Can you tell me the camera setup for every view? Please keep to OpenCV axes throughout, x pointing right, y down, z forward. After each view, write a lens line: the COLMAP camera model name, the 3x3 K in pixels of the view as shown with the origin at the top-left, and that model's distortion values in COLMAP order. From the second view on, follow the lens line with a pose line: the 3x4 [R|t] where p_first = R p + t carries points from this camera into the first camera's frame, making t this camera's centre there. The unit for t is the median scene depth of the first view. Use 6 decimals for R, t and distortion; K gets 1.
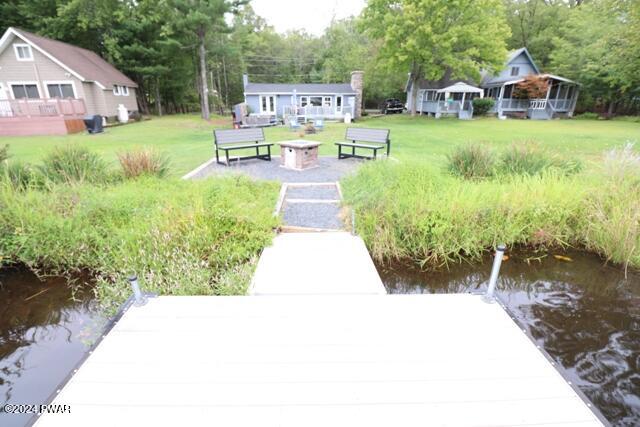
lens RADIAL K [[295.8, 0, 319.8], [0, 295.8, 213.7], [0, 0, 1]] dist [-0.020625, -0.001595]
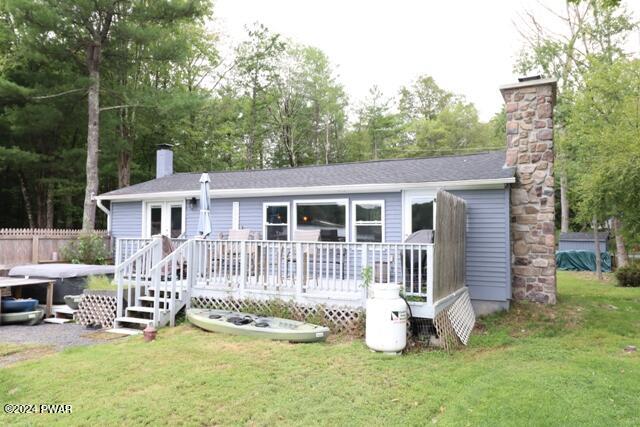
lens RADIAL K [[506.6, 0, 320.0], [0, 506.6, 213.4], [0, 0, 1]] dist [0.000578, 0.000031]
pose [[0.873599, -0.014066, -0.486442, 0.179923], [-0.179944, 0.919401, -0.349746, -0.250135], [0.452155, 0.393070, 0.800657, 0.685197]]
